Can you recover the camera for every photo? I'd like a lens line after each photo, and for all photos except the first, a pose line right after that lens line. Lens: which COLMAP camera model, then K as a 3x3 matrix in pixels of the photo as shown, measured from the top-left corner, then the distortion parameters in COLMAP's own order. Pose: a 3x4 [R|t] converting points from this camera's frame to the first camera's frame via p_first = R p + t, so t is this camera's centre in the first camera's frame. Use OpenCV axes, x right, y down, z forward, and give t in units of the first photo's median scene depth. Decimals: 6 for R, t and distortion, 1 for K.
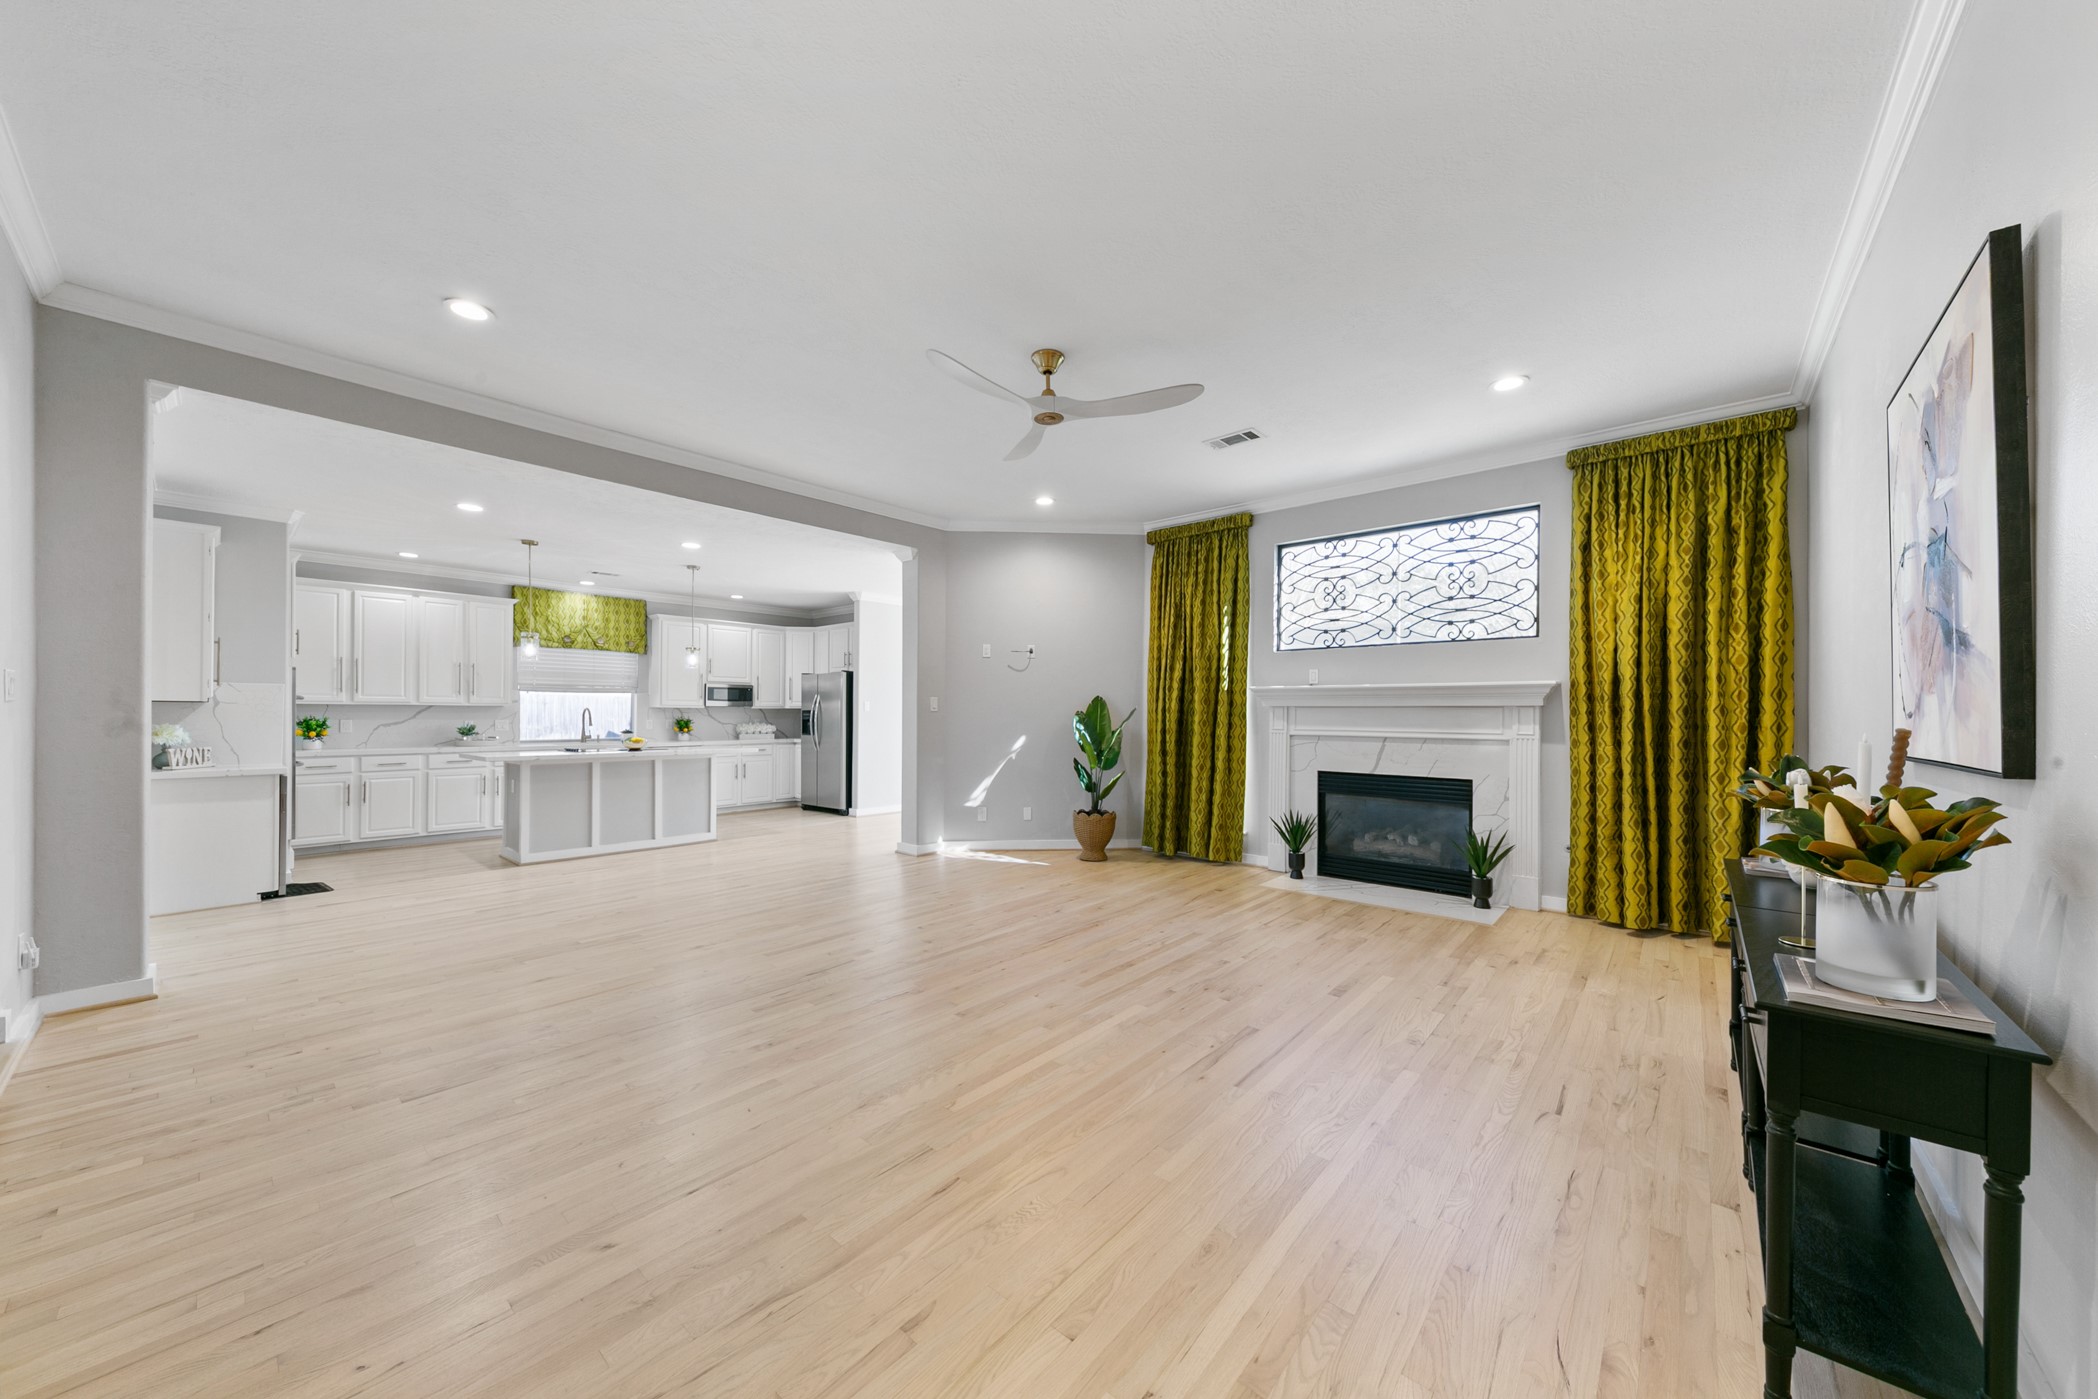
lens RADIAL K [[726.8, 0, 1053.0], [0, 726.8, 709.7], [0, 0, 1]] dist [0.008601, -0.003509]
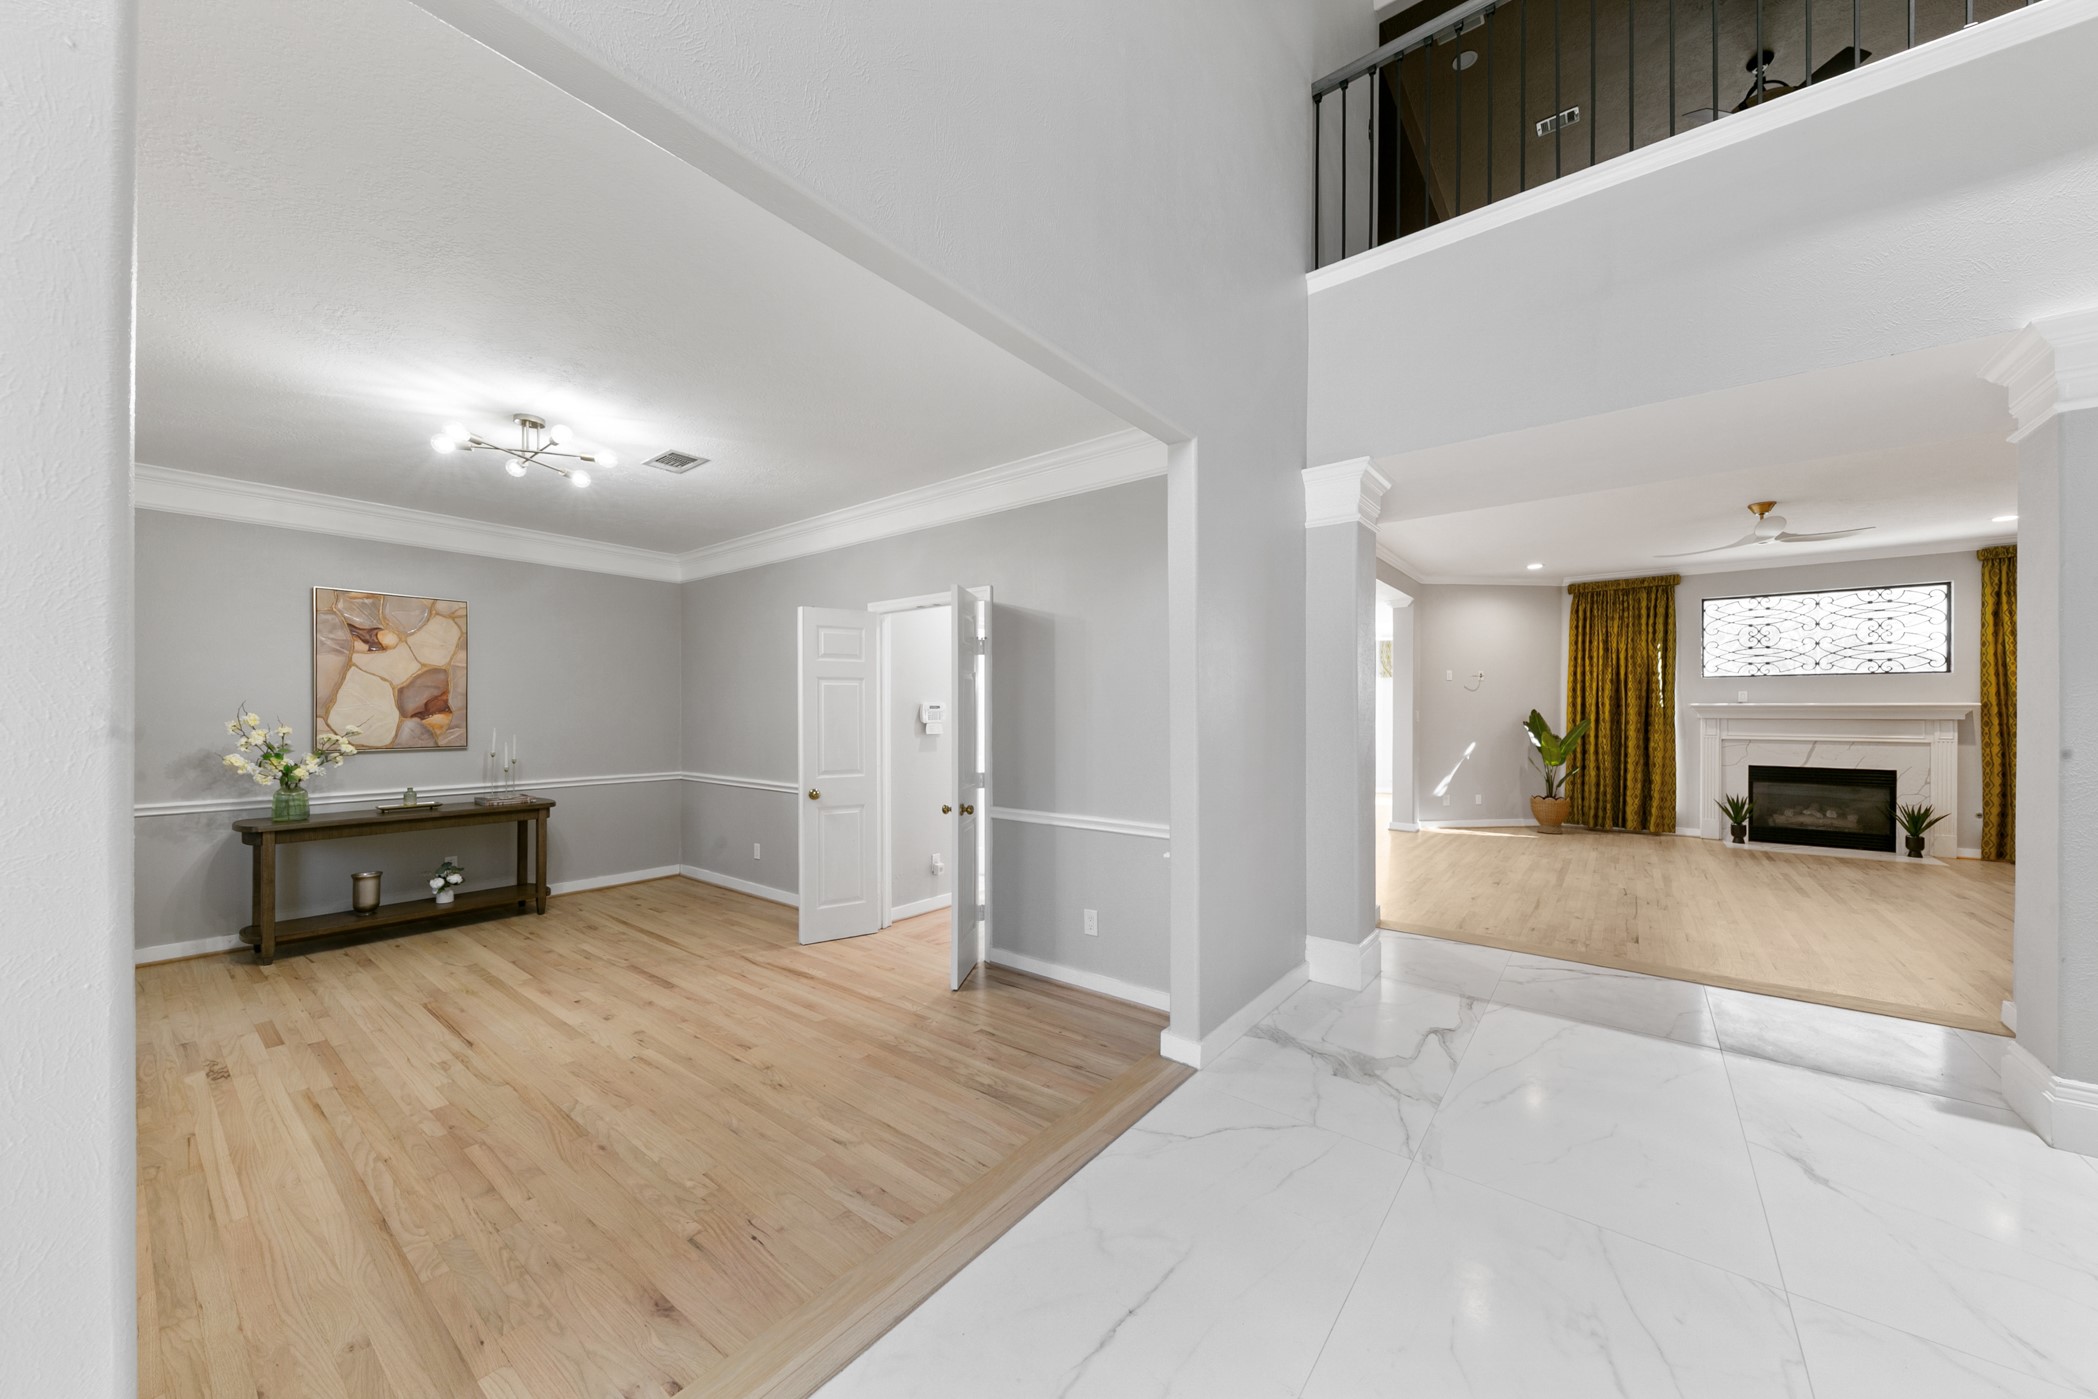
lens RADIAL K [[726.8, 0, 1044.2], [0, 726.8, 713.8], [0, 0, 1]] dist [0.008601, -0.003509]
pose [[0.999248, -0.003491, 0.038607, -1.021643], [0.003202, 0.999966, 0.007551, -0.027899], [-0.038632, -0.007422, 0.999226, -0.333002]]
